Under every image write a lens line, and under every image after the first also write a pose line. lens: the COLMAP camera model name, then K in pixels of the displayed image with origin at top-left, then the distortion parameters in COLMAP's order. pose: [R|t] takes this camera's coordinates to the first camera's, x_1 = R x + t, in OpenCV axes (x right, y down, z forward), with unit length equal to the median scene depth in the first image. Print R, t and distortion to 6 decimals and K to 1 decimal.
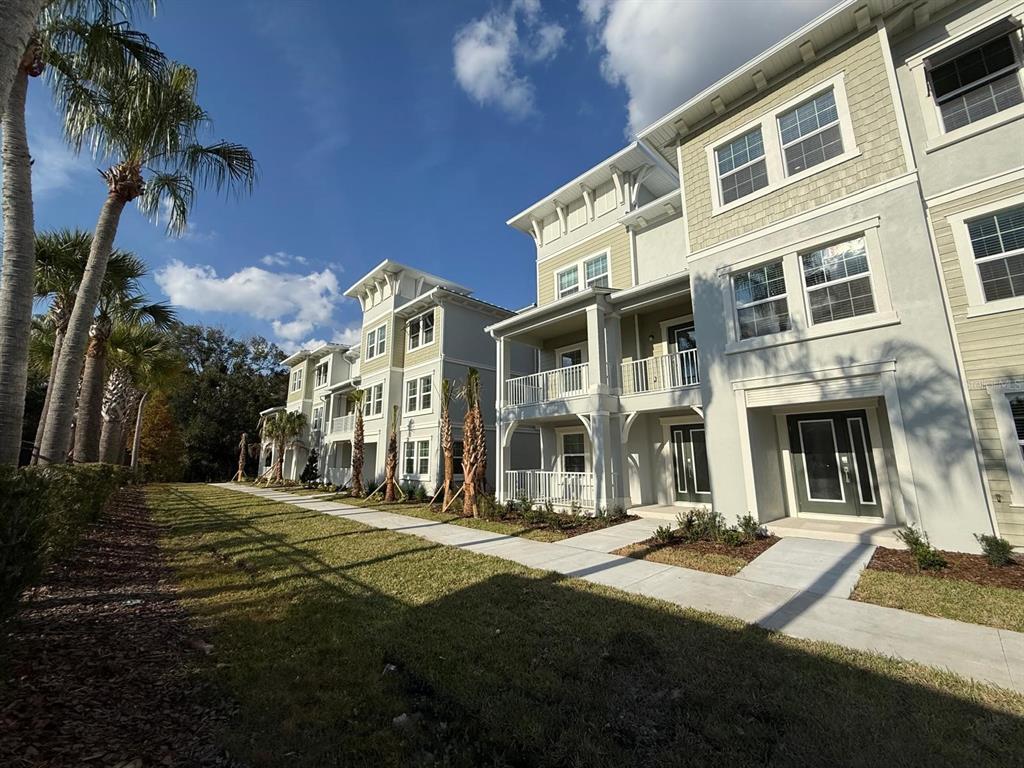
lens RADIAL K [[412.9, 0, 507.0], [0, 412.9, 382.8], [0, 0, 1]] dist [-0.000672, -0.000184]
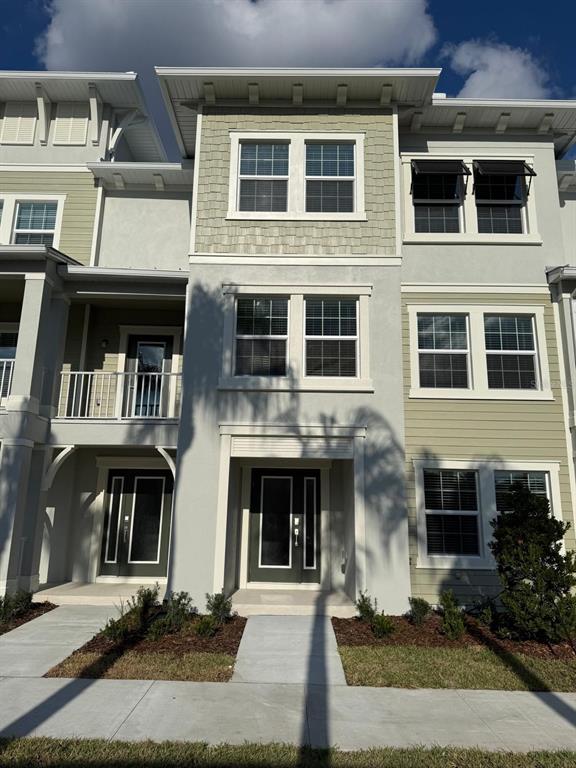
lens RADIAL K [[549.1, 0, 286.9], [0, 549.1, 387.9], [0, 0, 1]] dist [0.078103, -0.109602]
pose [[0.678428, 0.180811, 0.712069, -0.152222], [-0.161514, 0.982236, -0.095530, 0.009603], [-0.716693, -0.050199, 0.695580, 0.159244]]
